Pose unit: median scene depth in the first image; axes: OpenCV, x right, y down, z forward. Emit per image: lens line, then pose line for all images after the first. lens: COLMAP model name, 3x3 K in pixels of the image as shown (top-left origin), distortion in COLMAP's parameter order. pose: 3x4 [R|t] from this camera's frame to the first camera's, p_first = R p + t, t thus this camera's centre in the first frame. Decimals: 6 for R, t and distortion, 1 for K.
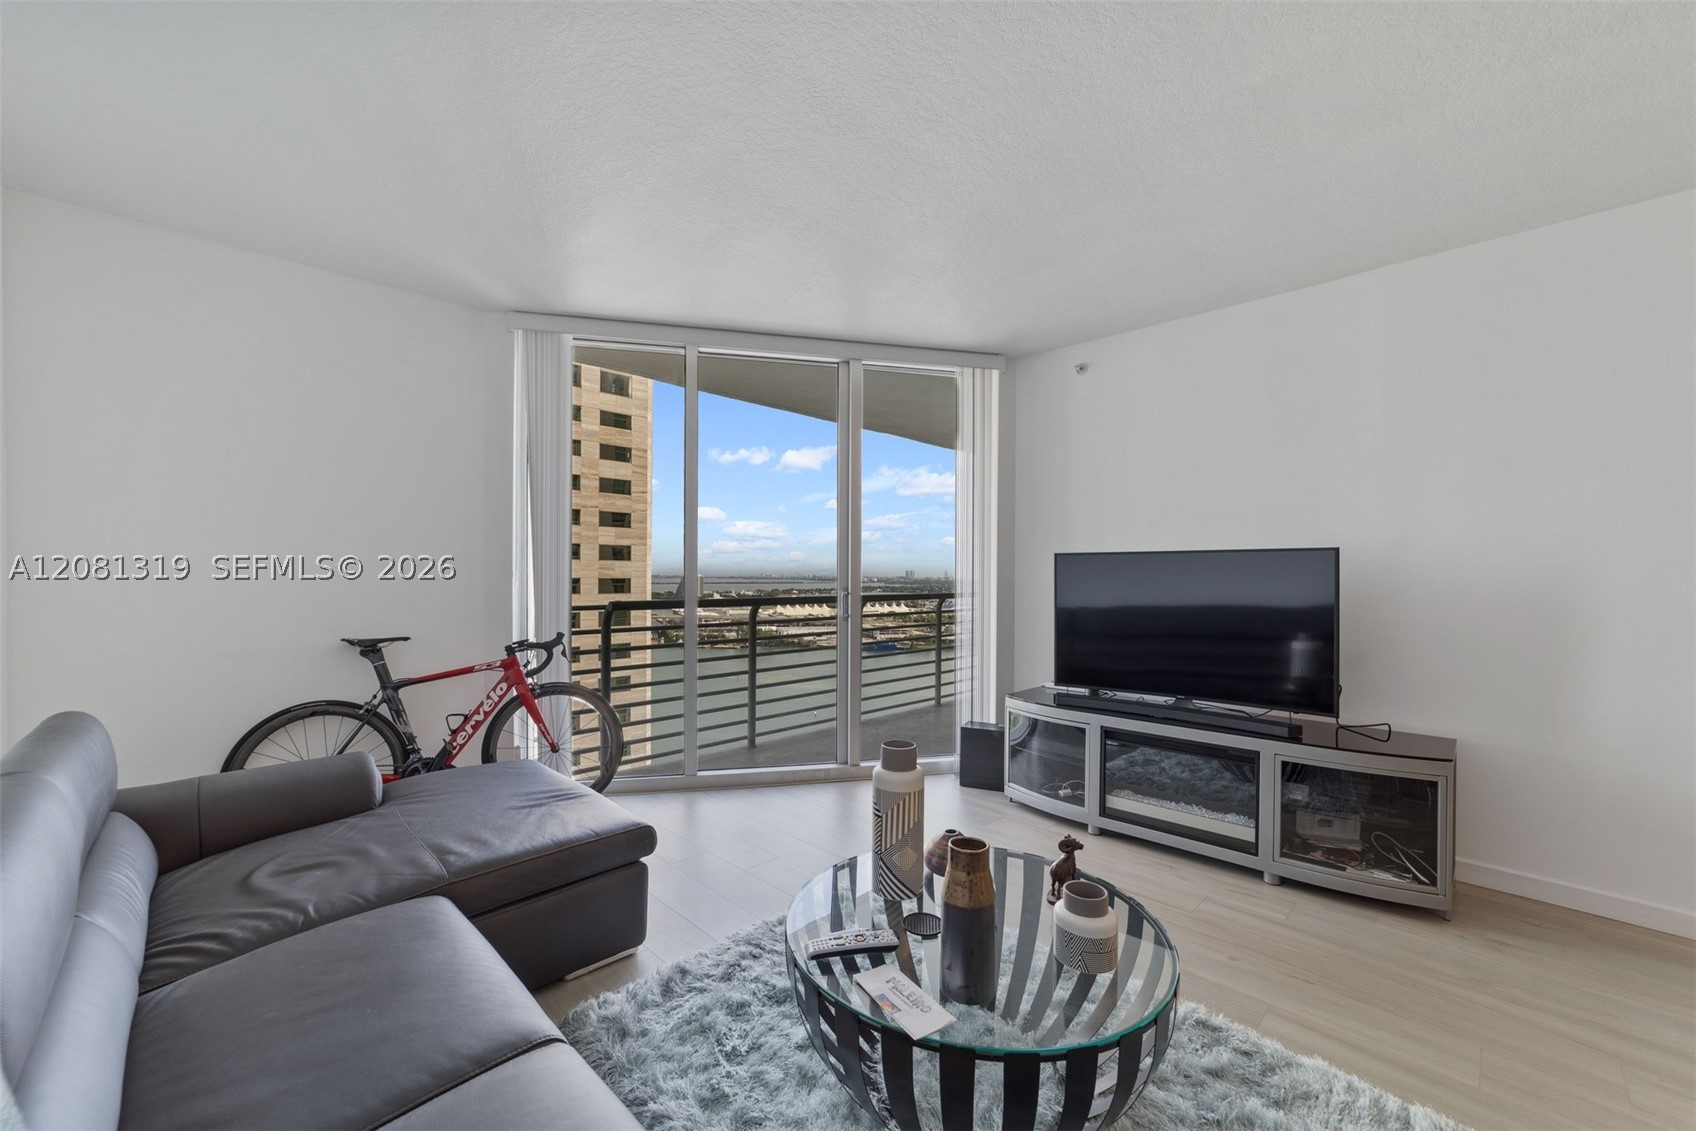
lens RADIAL K [[663.2, 0, 840.9], [0, 663.2, 563.7], [0, 0, 1]] dist [-0.000023, 0.000248]
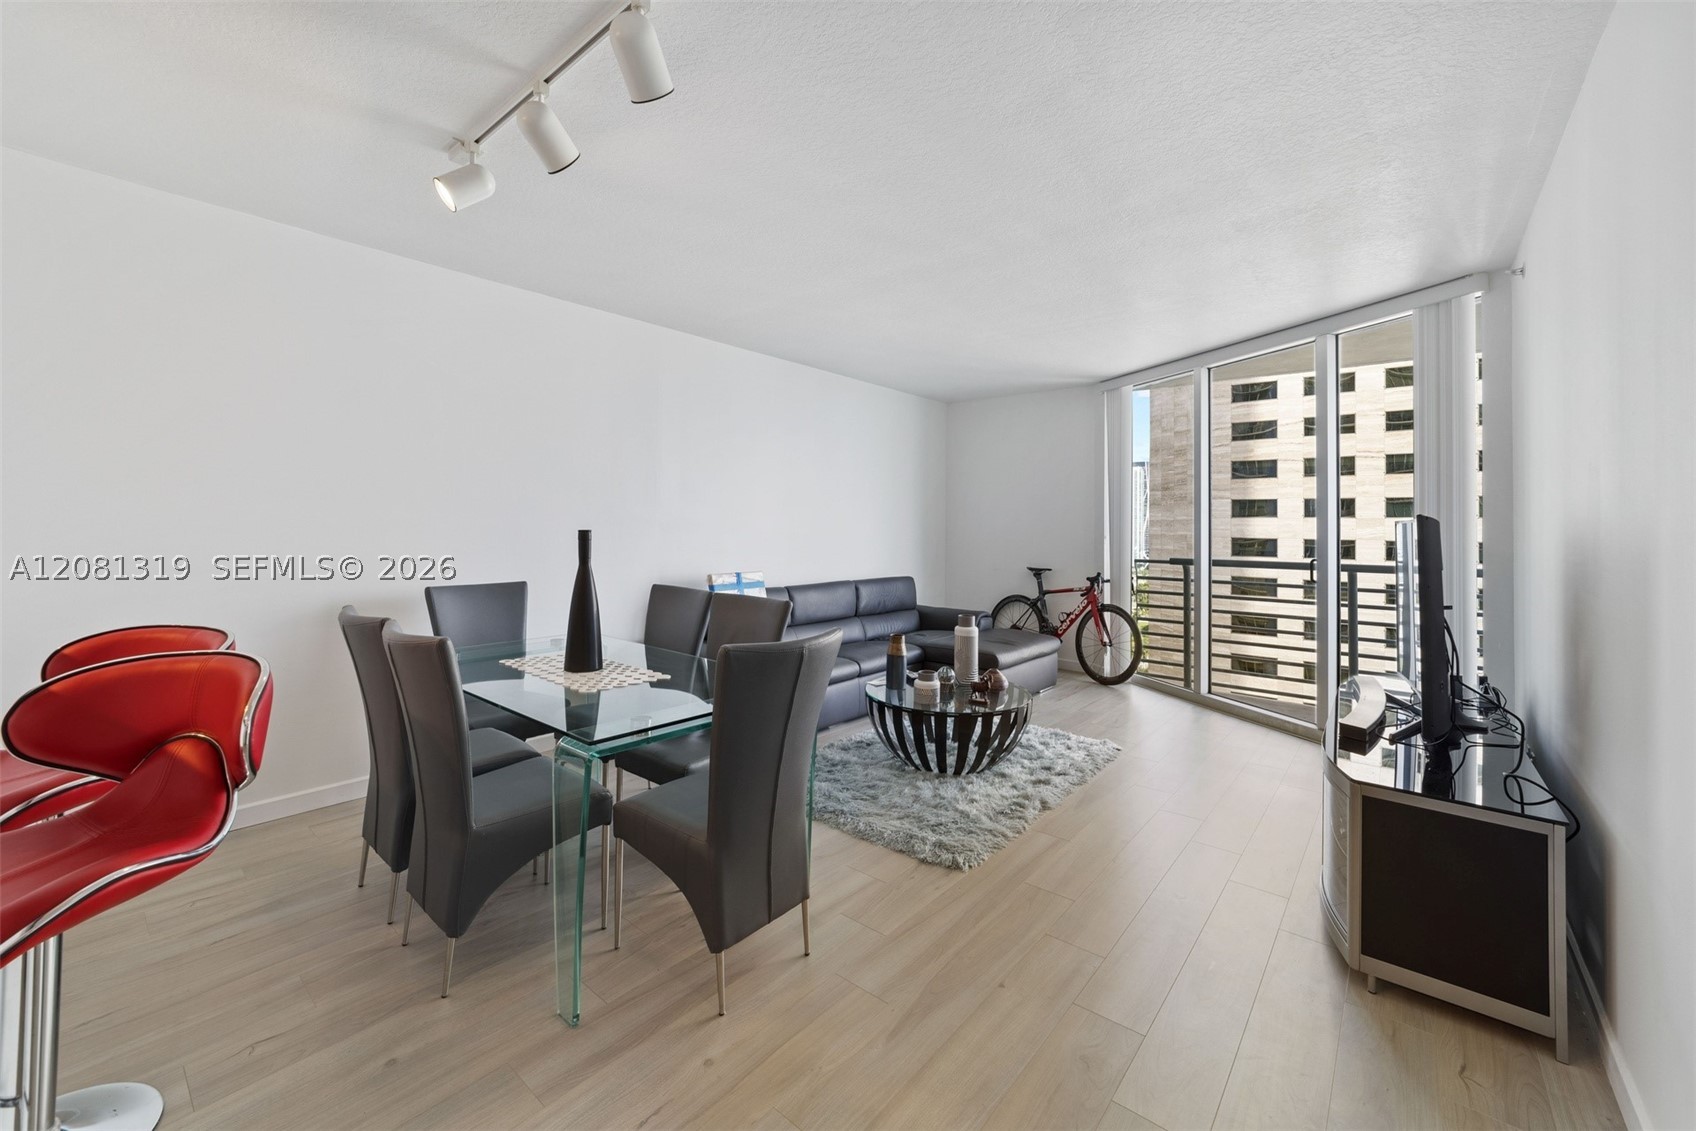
lens RADIAL K [[668.3, 0, 844.9], [0, 668.3, 526.5], [0, 0, 1]] dist [0.002588, 0.000228]
pose [[0.090196, -0.006161, -0.995905, 1.240487], [0.001029, 0.999981, -0.006093, -0.001816], [0.995924, -0.000475, 0.090200, 0.226005]]
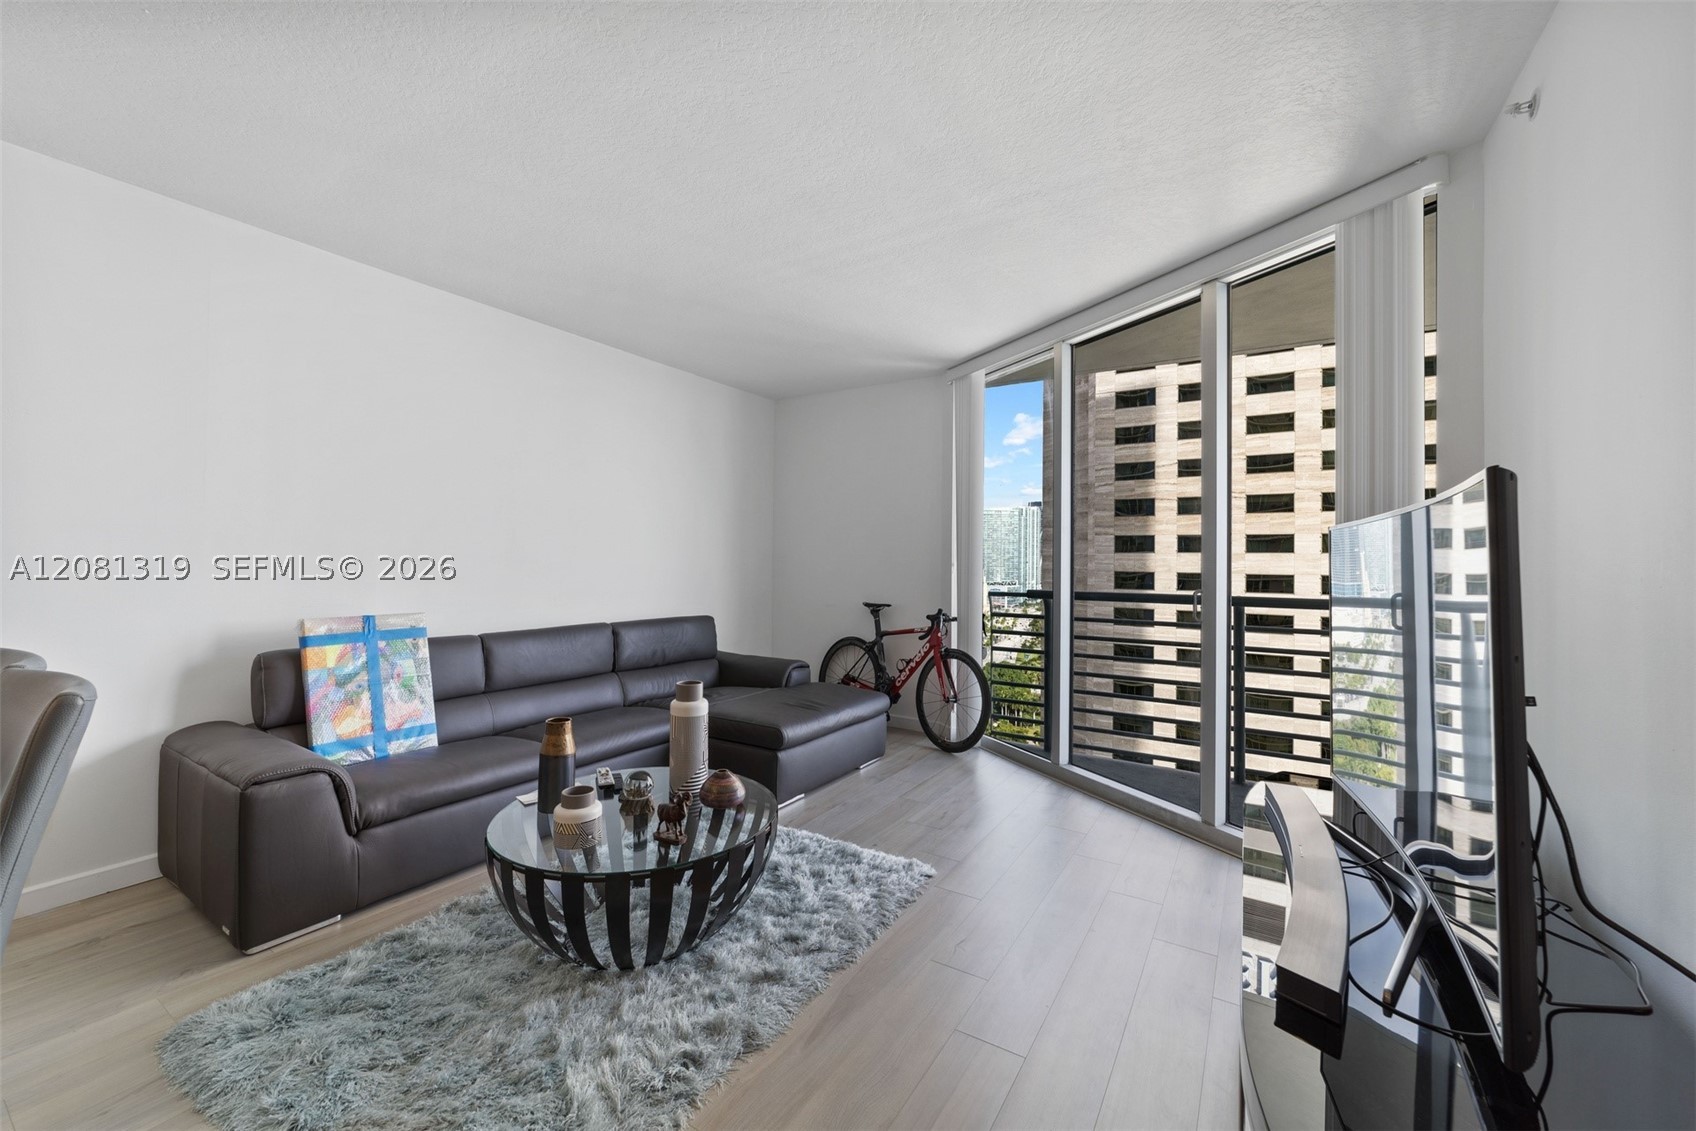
lens RADIAL K [[663.2, 0, 840.9], [0, 663.2, 563.7], [0, 0, 1]] dist [-0.000023, 0.000248]
pose [[0.220268, -0.001967, -0.975437, 0.835962], [0.000402, 0.999998, -0.001926, 0.018423], [0.975439, 0.000032, 0.220269, 0.548627]]
